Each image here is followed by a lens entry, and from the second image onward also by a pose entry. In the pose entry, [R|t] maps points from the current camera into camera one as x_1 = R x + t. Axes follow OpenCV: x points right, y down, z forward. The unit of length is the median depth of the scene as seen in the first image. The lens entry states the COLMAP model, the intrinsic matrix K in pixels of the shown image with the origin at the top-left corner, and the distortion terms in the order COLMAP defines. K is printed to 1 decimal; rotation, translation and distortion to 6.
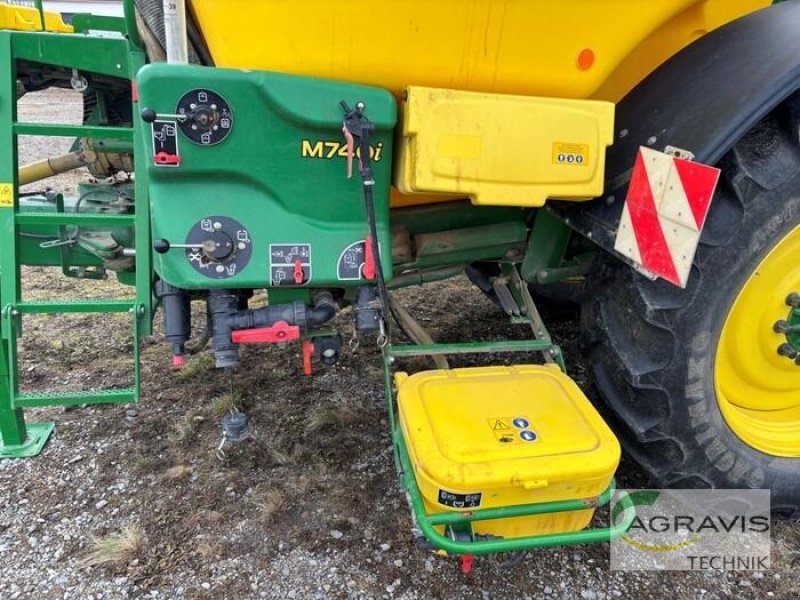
lens RADIAL K [[610.1, 0, 400.0], [0, 610.1, 300.0], [0, 0, 1]] dist [0.048248, -0.050687]
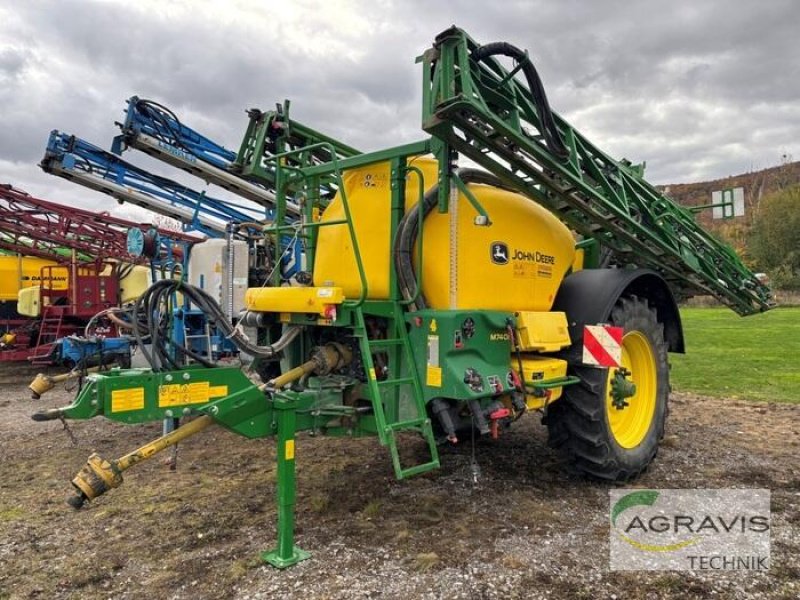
lens RADIAL K [[600.9, 0, 397.3], [0, 600.9, 288.2], [0, 0, 1]] dist [0.044419, -0.043971]
pose [[0.832006, -0.050239, 0.552487, -1.774590], [0.245219, 0.926623, -0.285023, 0.168670], [-0.497628, 0.372621, 0.783275, -0.785945]]
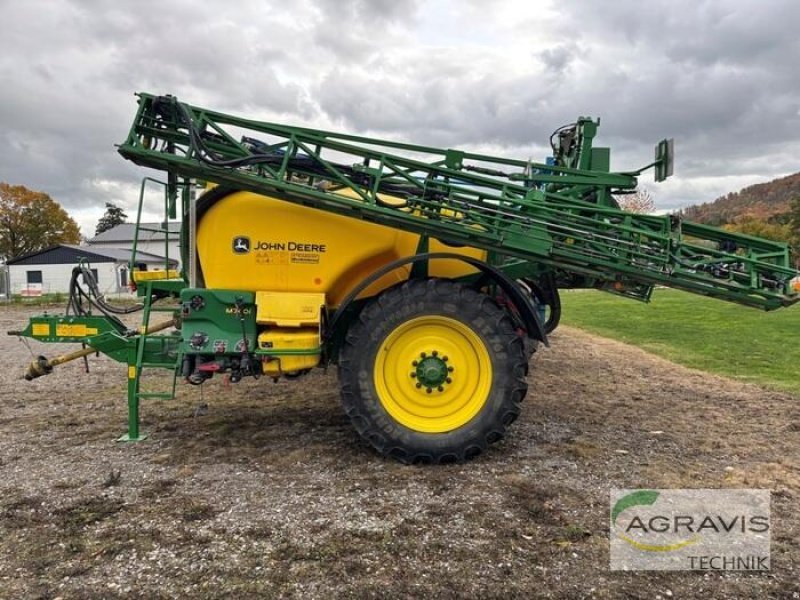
lens RADIAL K [[610.1, 0, 400.0], [0, 610.1, 300.0], [0, 0, 1]] dist [0.048248, -0.050687]
pose [[0.979168, -0.040093, -0.199052, 1.354195], [-0.024997, 0.949053, -0.314125, 0.677619], [0.201505, 0.312557, 0.928280, -1.798643]]
